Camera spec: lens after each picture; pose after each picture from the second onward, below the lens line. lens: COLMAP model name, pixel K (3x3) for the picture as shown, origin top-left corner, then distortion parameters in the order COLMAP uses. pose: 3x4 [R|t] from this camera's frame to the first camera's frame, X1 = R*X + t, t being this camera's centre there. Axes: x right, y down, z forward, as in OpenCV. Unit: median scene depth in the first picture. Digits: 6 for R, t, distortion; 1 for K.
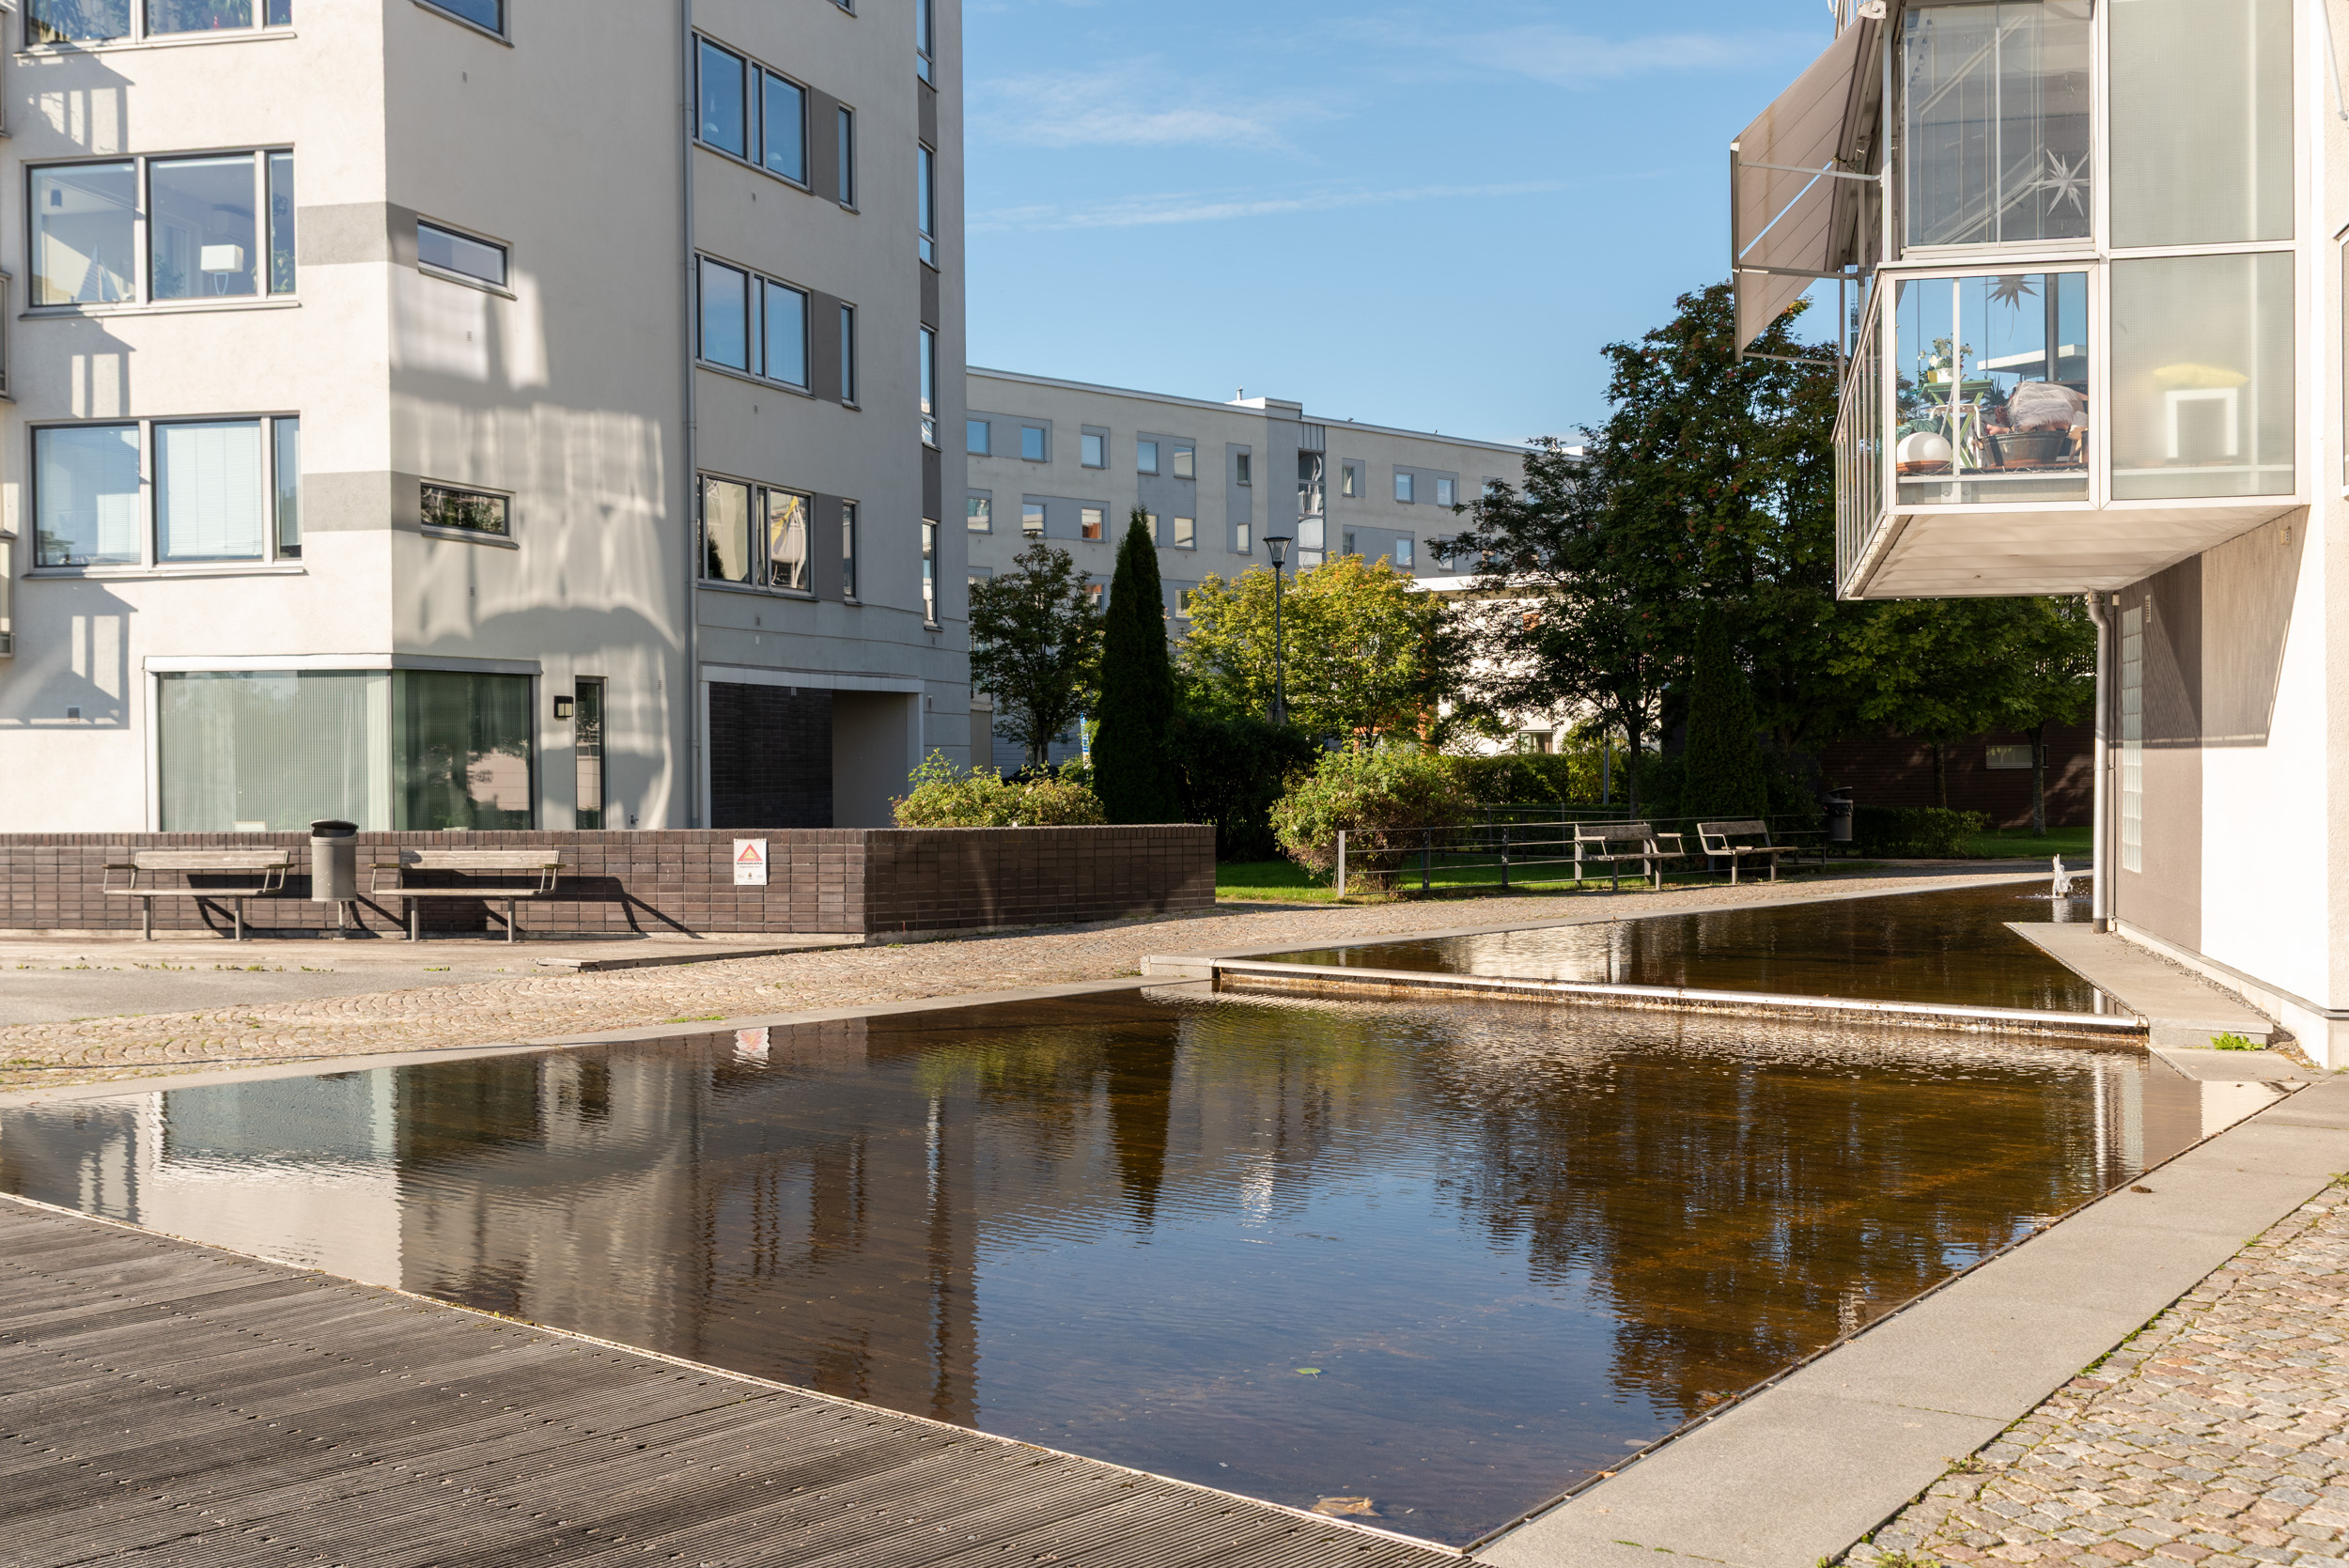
lens RADIAL K [[2528.6, 0, 1174.5], [0, 2528.6, 784.0], [0, 0, 1]] dist [-0.002487, -0.002378]
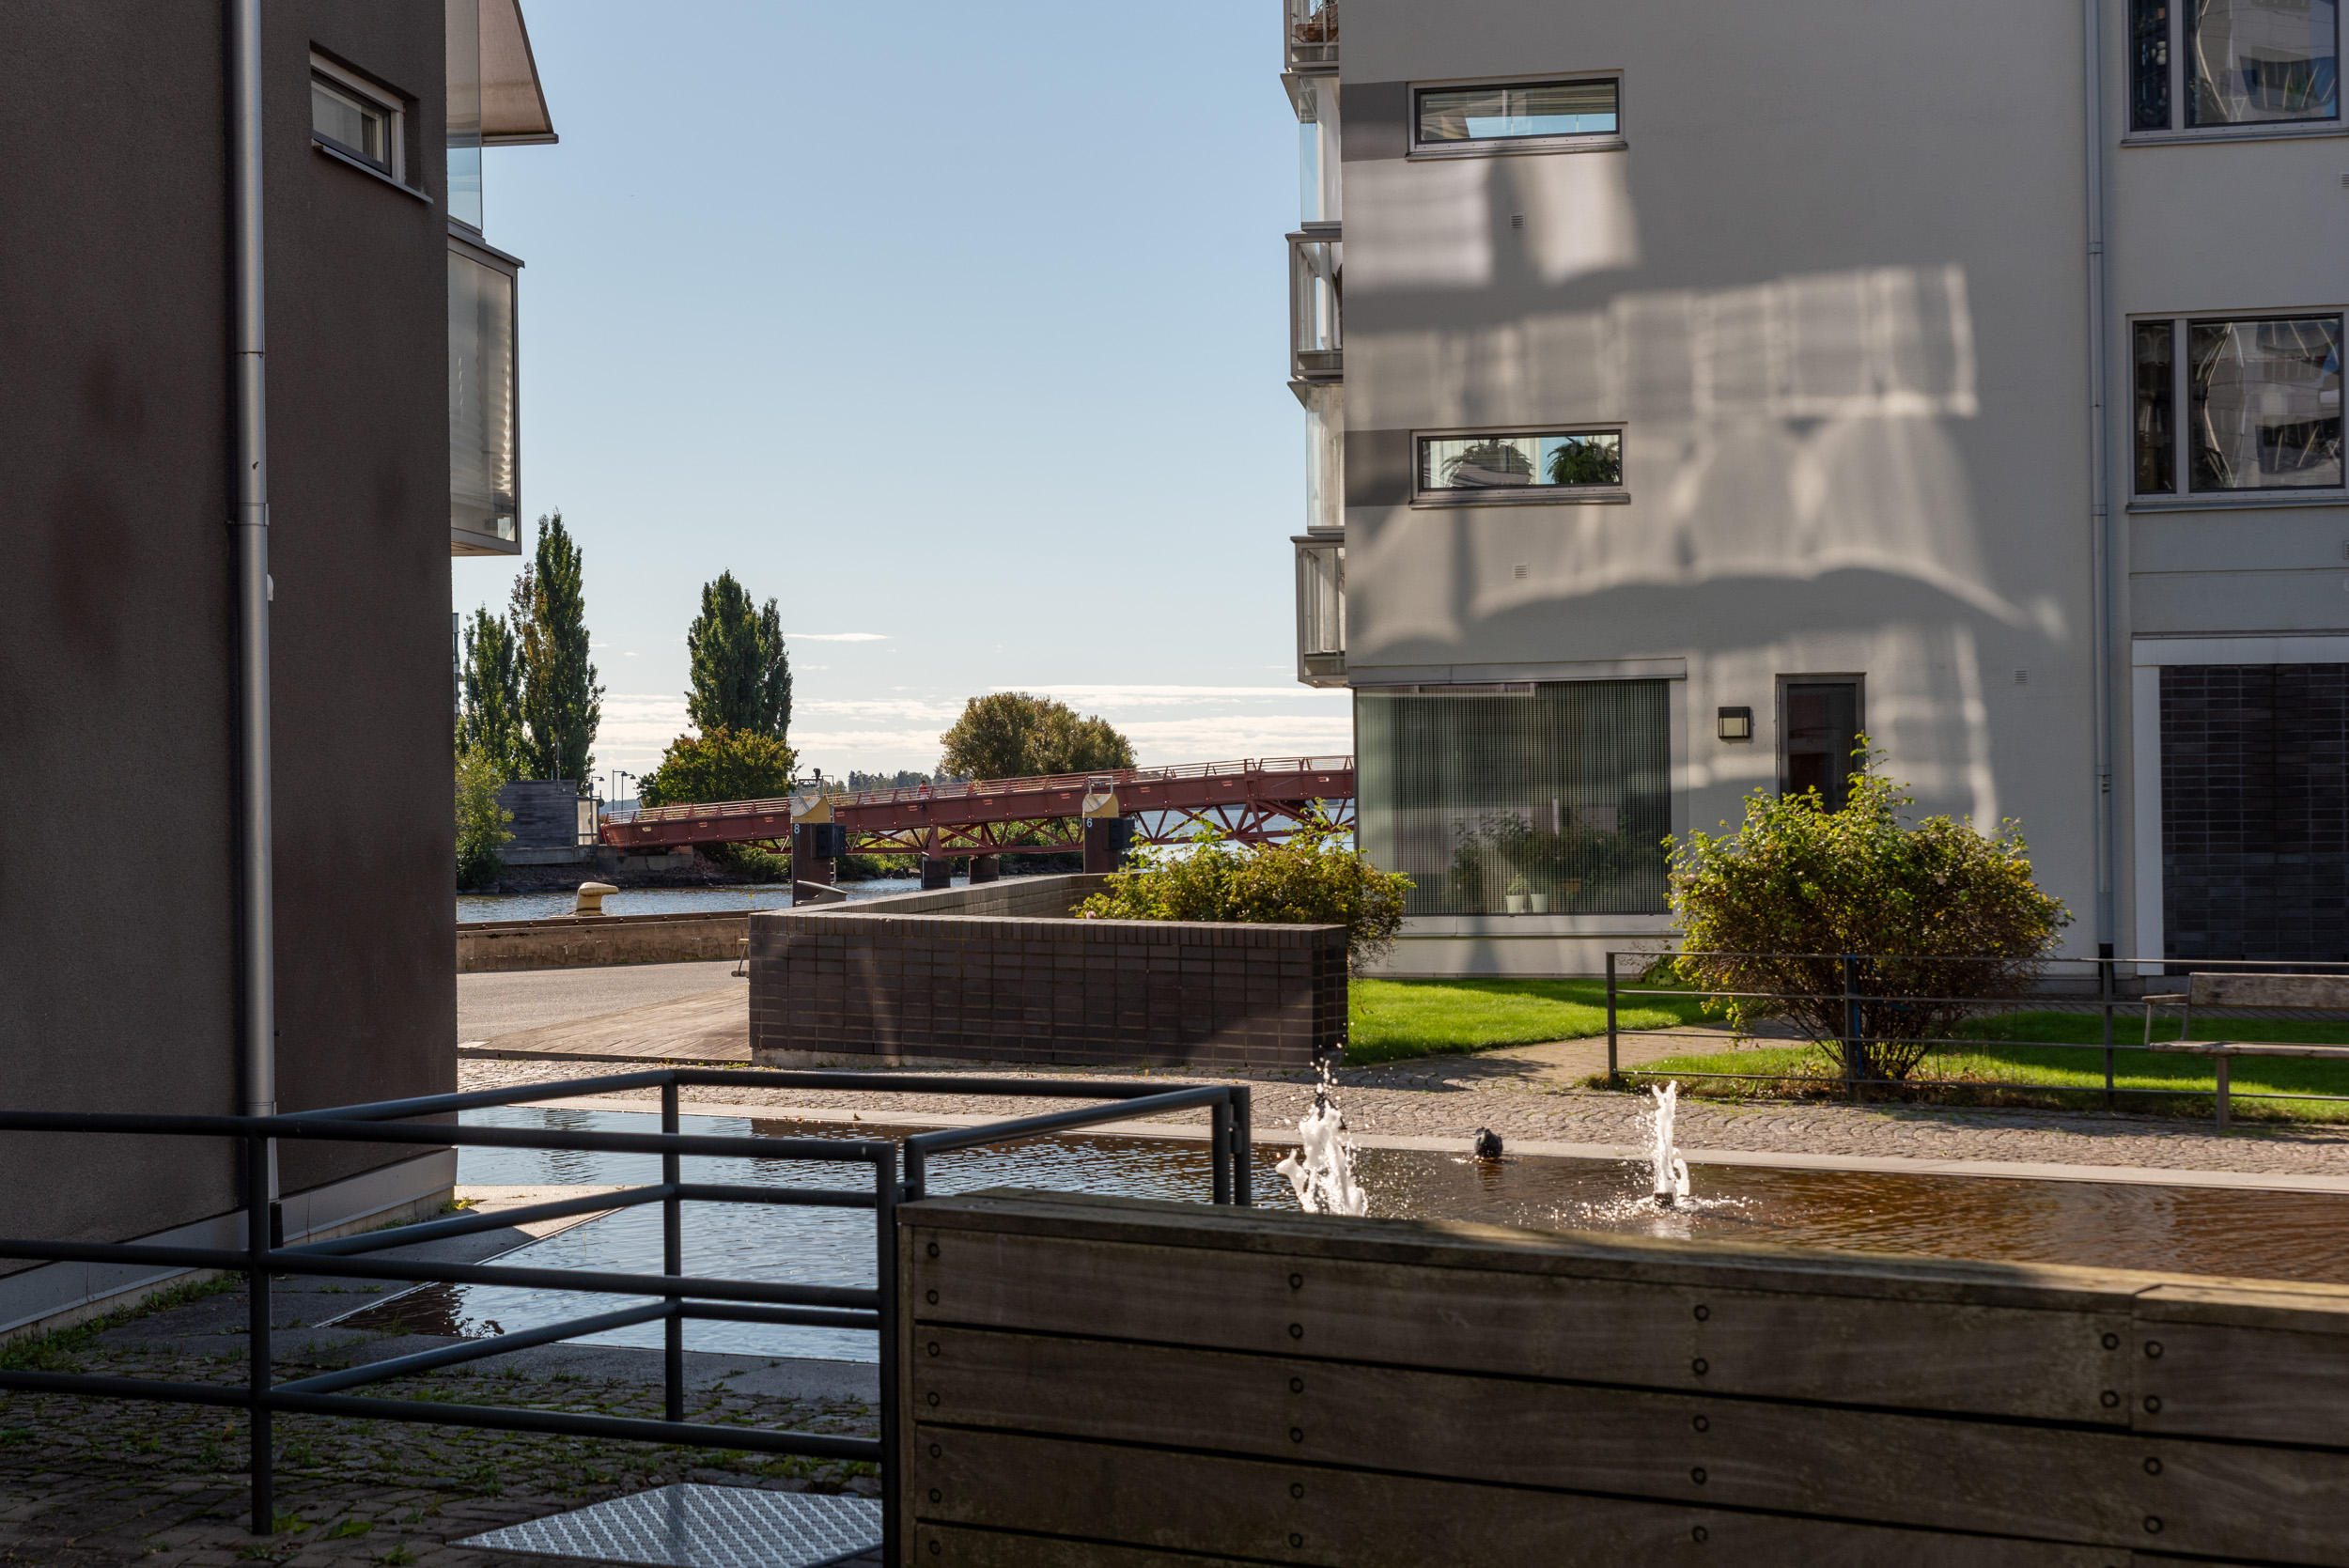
lens RADIAL K [[3954.1, 0, 1174.5], [0, 3954.1, 784.0], [0, 0, 1]] dist [0.024210, 0.046977]
pose [[0.113035, 0.001598, -0.993590, 0.829602], [0.002956, 0.999994, 0.001945, -0.017667], [0.993587, -0.003157, 0.113029, 0.758742]]
